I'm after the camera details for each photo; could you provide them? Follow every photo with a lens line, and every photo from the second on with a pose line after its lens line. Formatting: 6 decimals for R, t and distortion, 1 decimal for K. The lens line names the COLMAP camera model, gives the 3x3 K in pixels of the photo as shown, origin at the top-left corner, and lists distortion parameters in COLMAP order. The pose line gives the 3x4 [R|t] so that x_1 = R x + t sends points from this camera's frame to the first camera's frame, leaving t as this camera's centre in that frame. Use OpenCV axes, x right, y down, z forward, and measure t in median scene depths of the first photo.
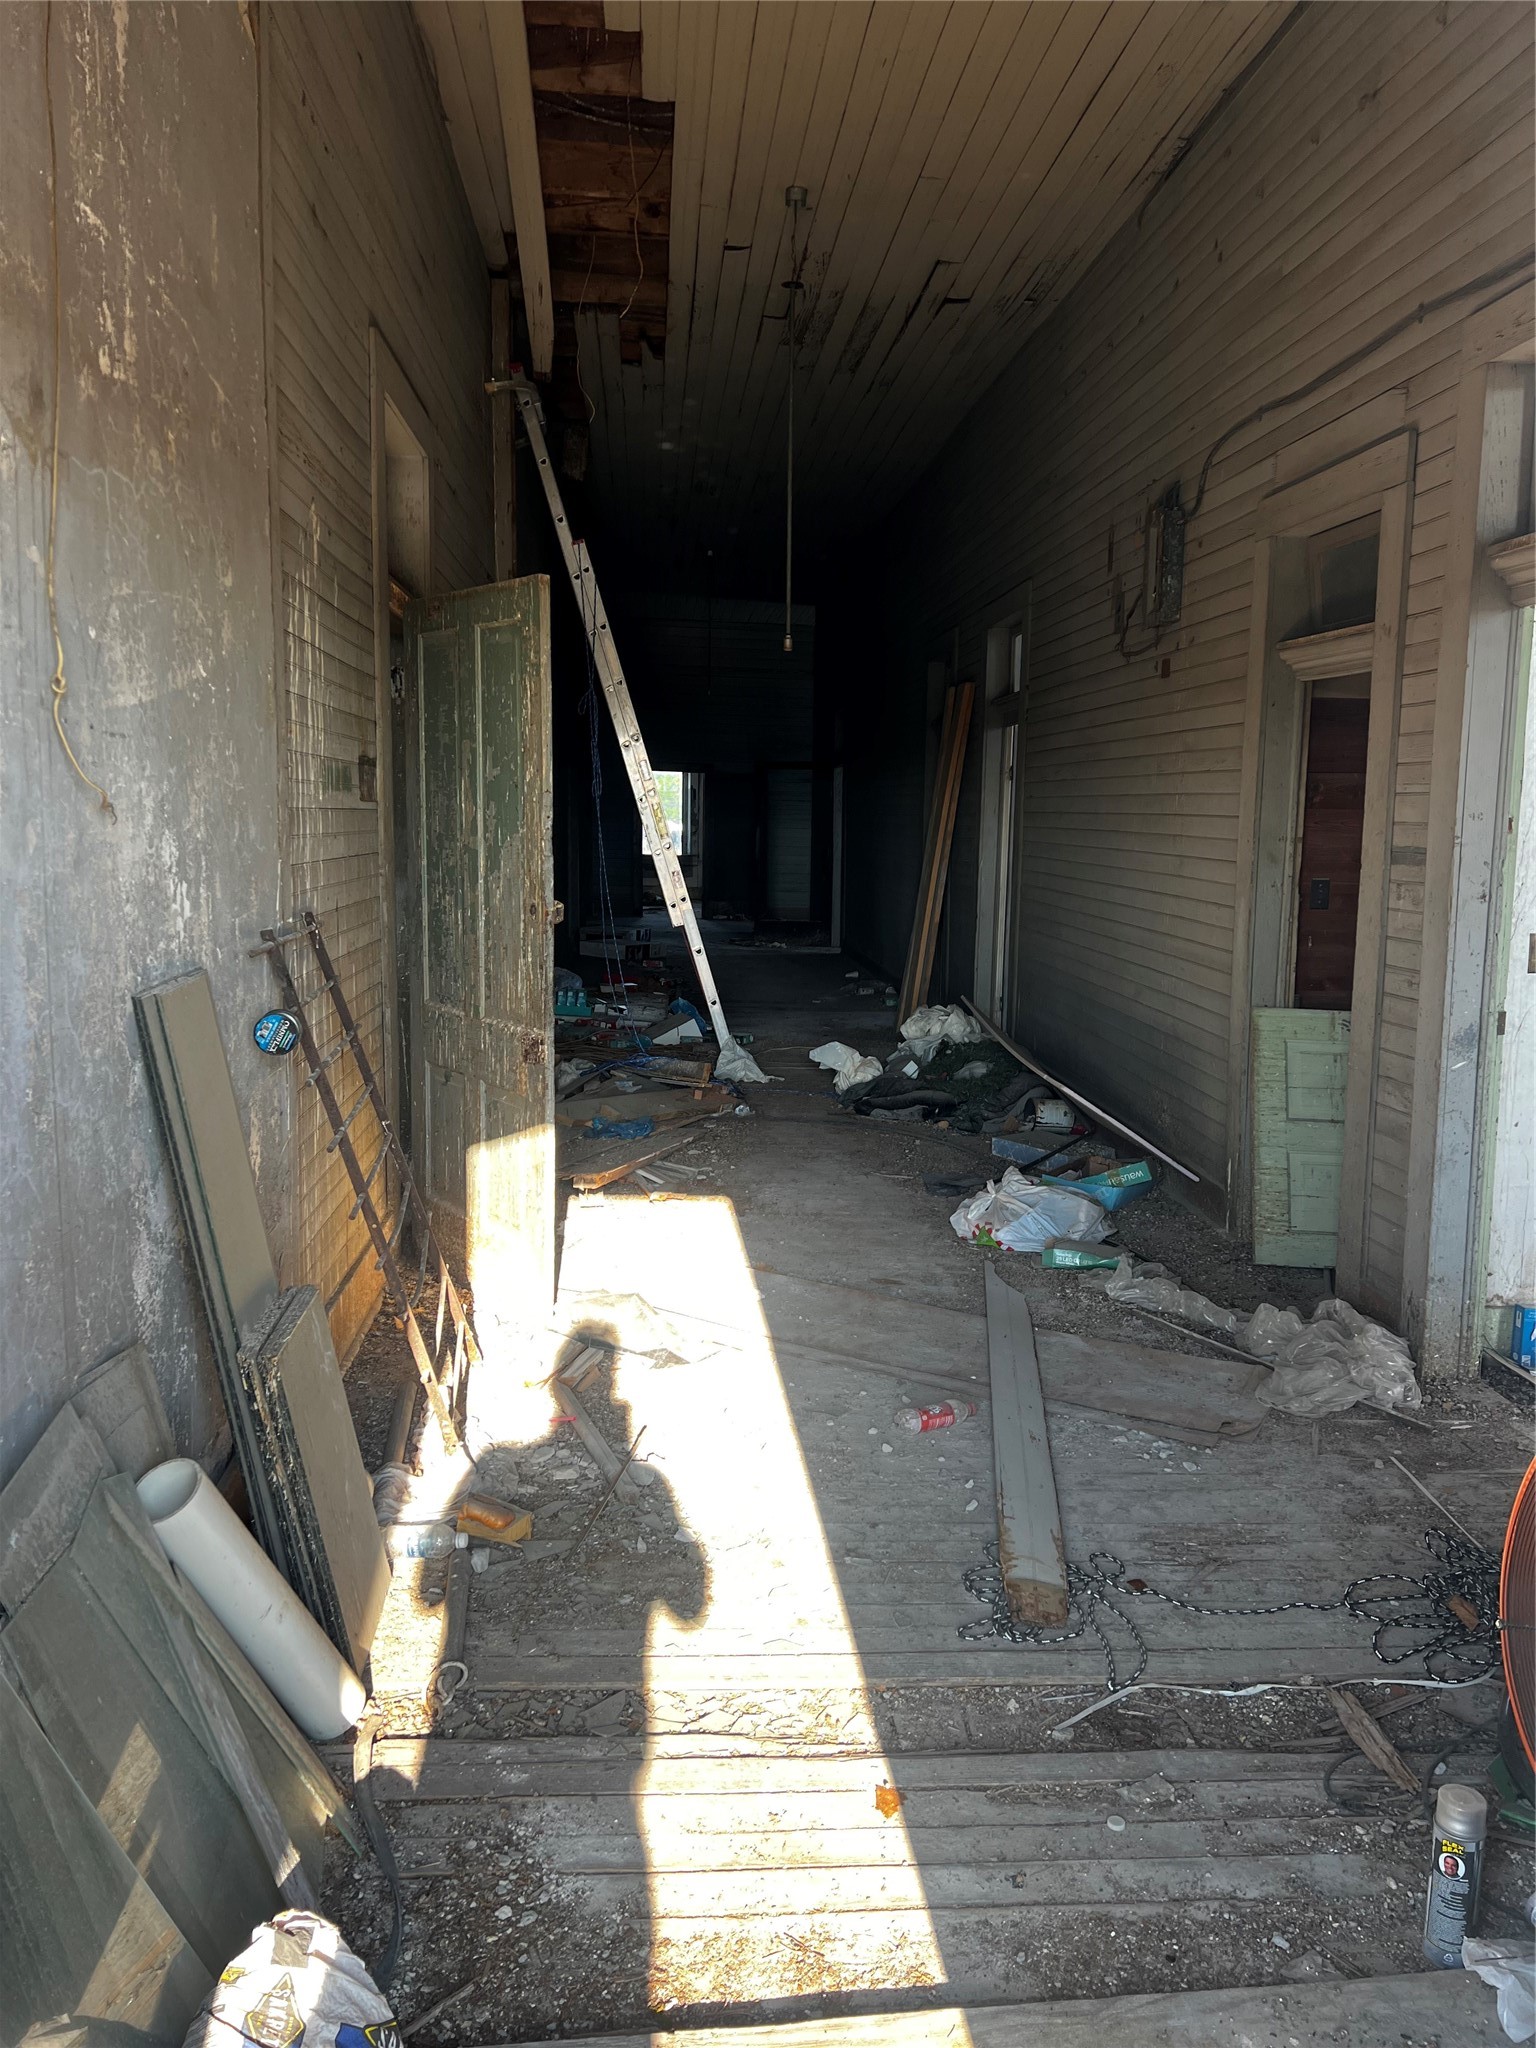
lens RADIAL K [[1554.5, 0, 765.2], [0, 1554.5, 1032.6], [0, 0, 1]] dist [0.066835, -0.095215]
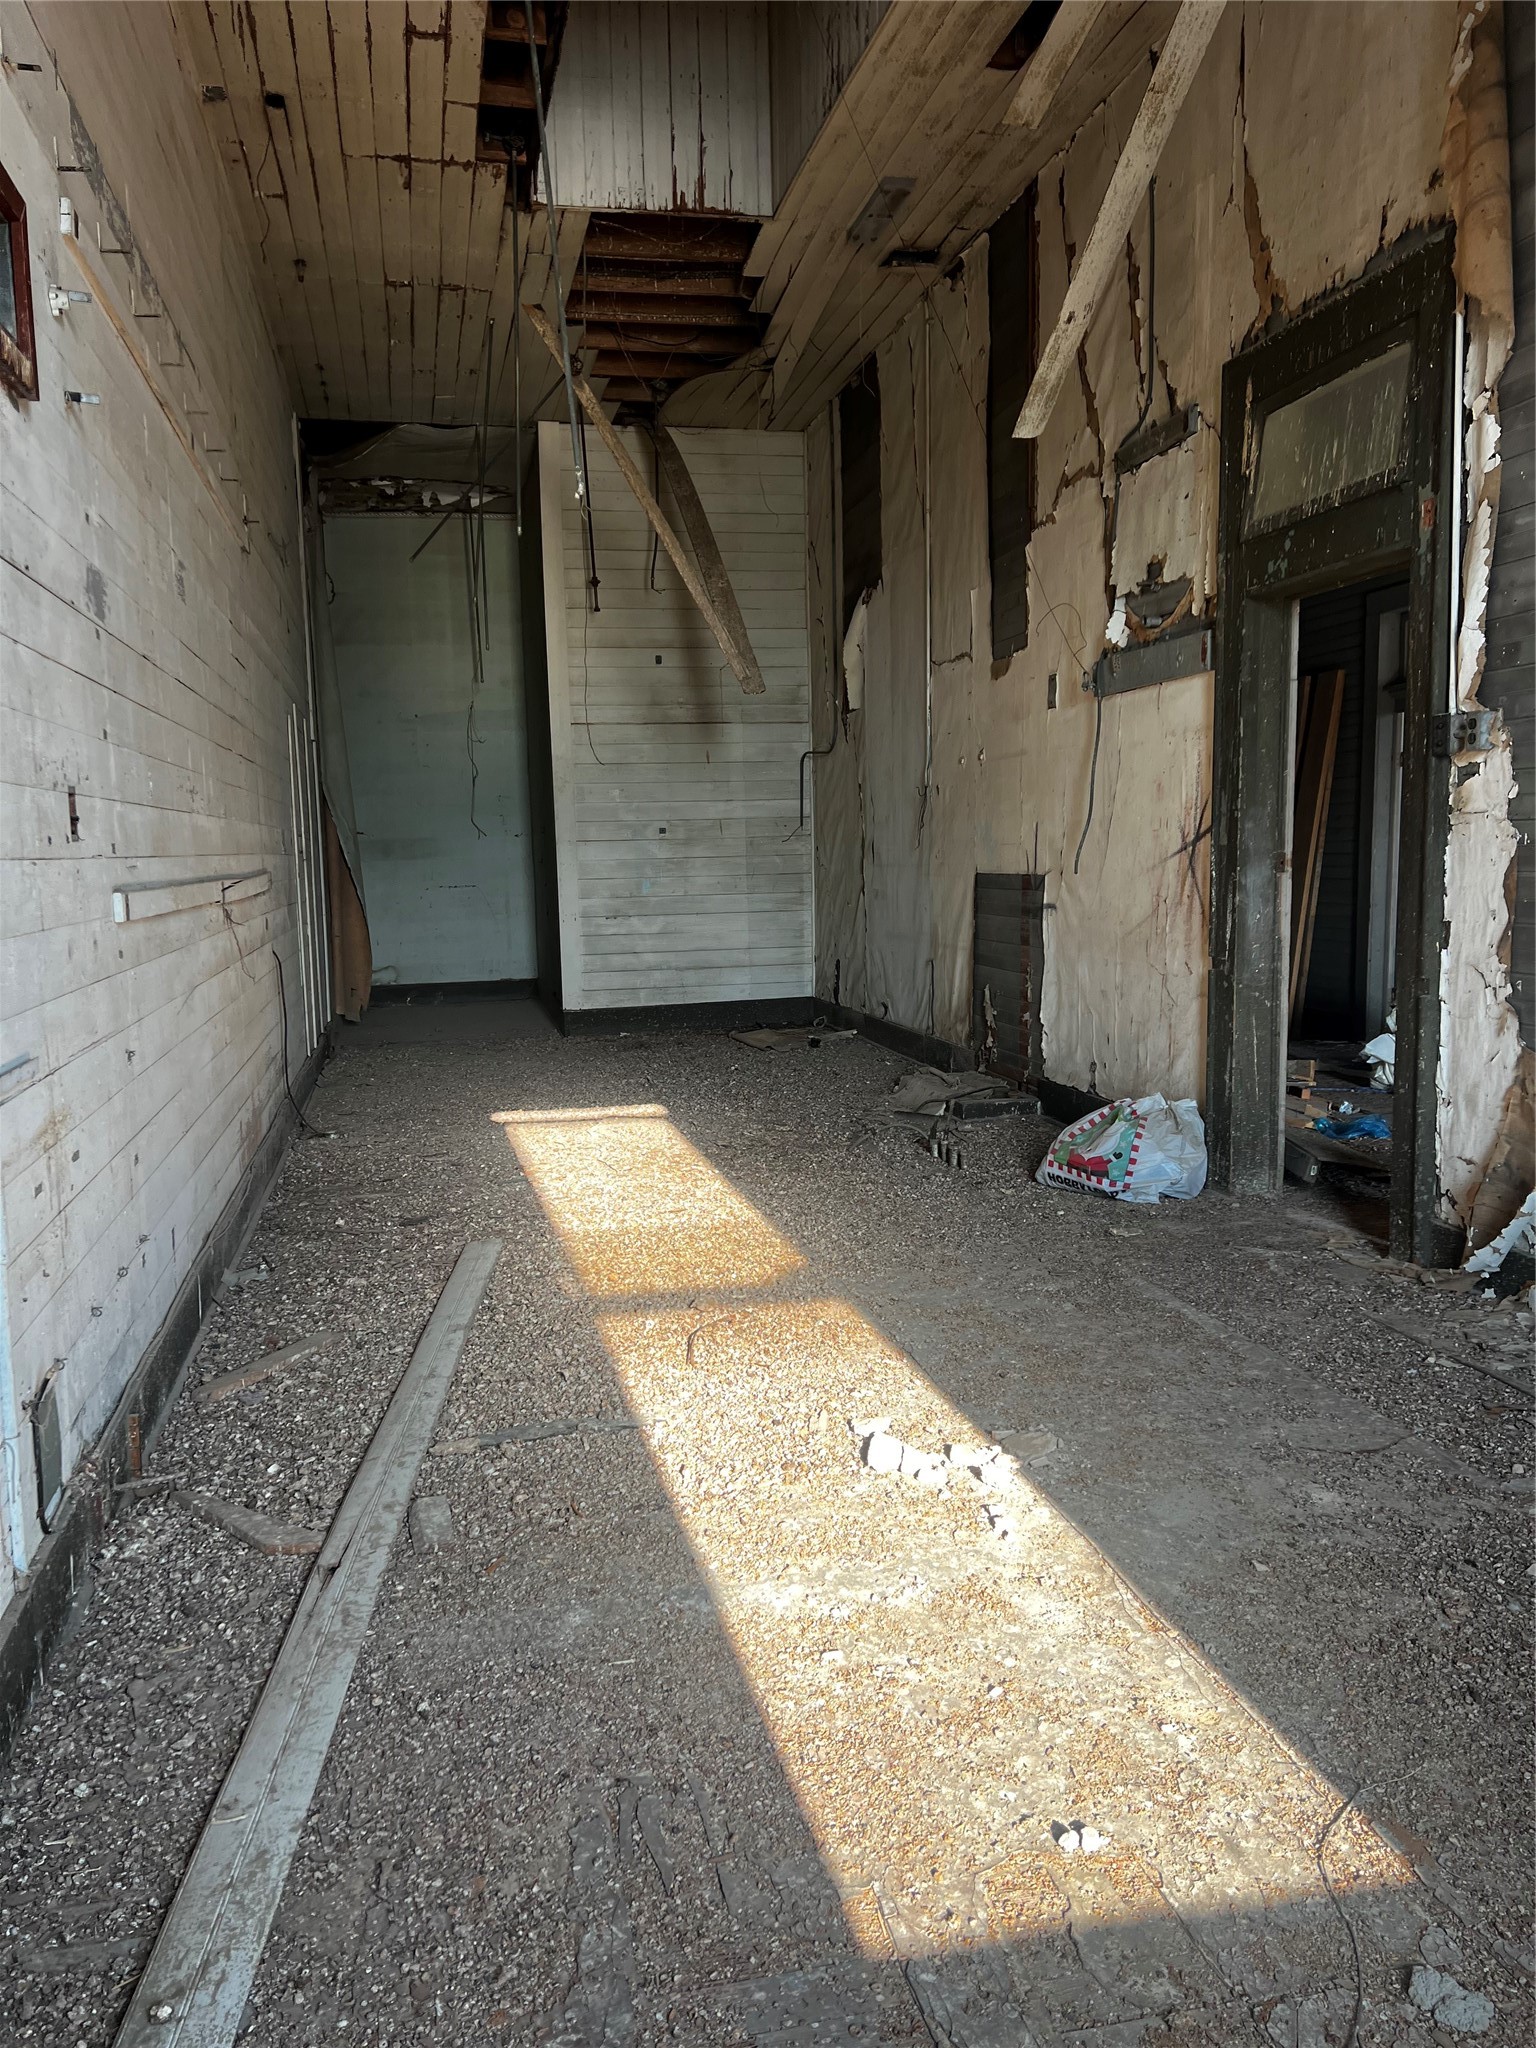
lens RADIAL K [[1554.5, 0, 765.2], [0, 1554.5, 1032.6], [0, 0, 1]] dist [0.066835, -0.095215]
pose [[0.992195, -0.041534, 0.117577, -0.474150], [0.043273, 0.998988, -0.012275, 0.000369], [-0.116948, 0.017267, 0.992988, 0.087980]]
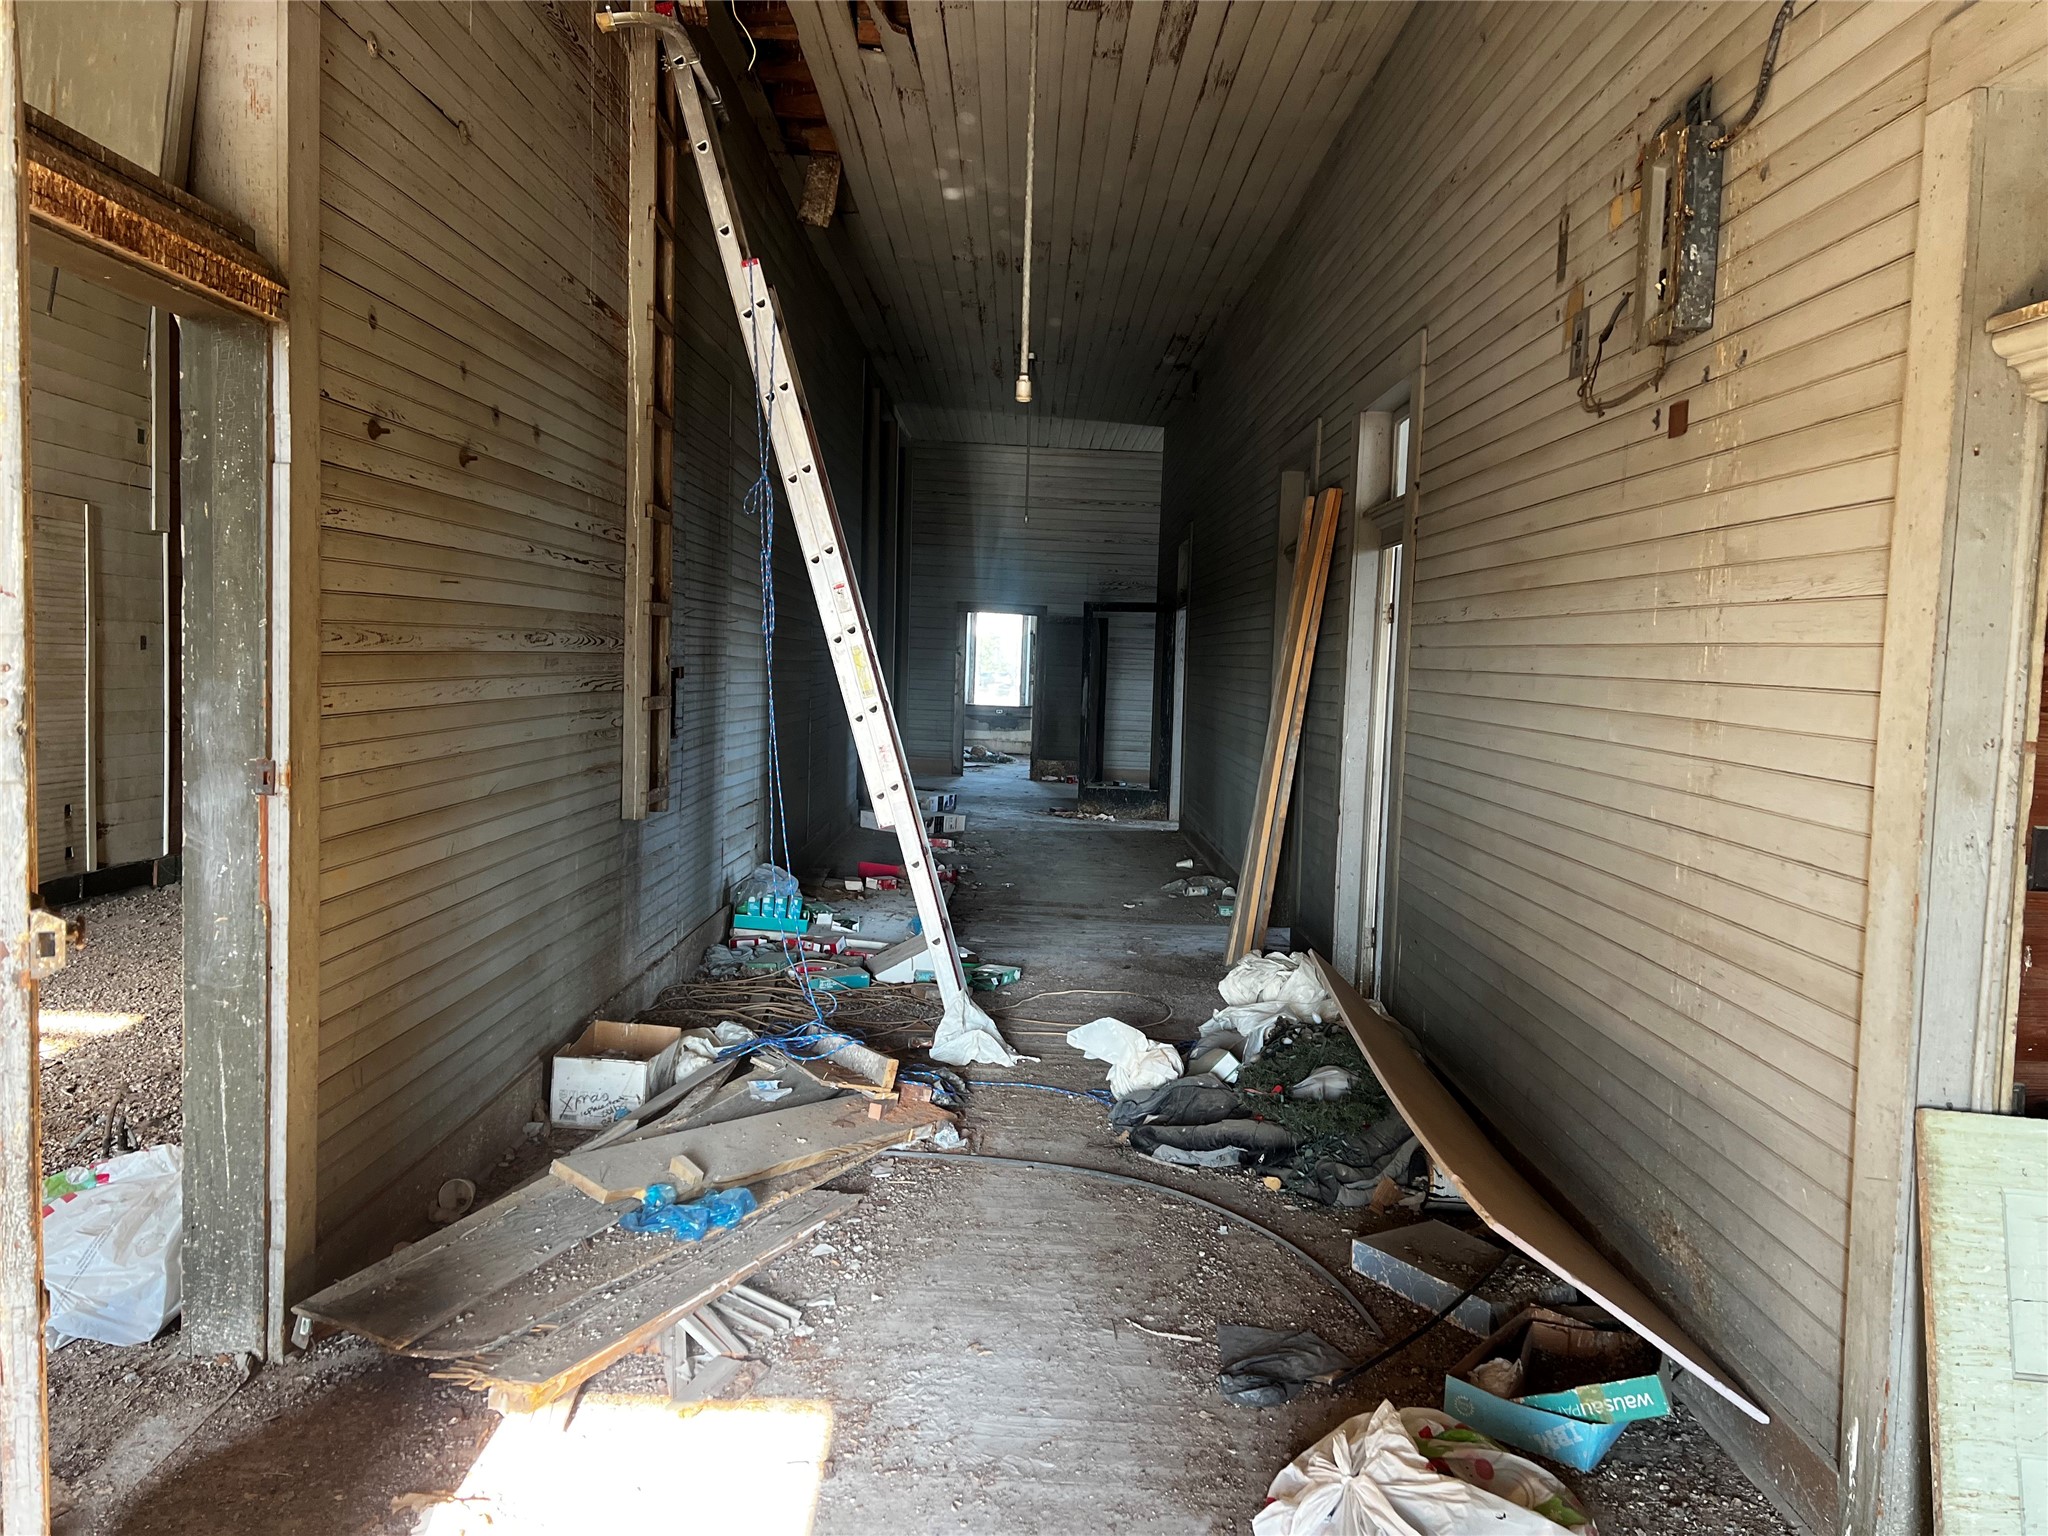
lens RADIAL K [[1554.5, 0, 1030.2], [0, 1554.5, 769.5], [0, 0, 1]] dist [0.066835, -0.095215]
pose [[0.997308, 0.023852, -0.069340, 0.057068], [-0.028622, 0.997231, -0.068636, -0.053708], [0.067511, 0.070435, 0.995229, 0.364922]]
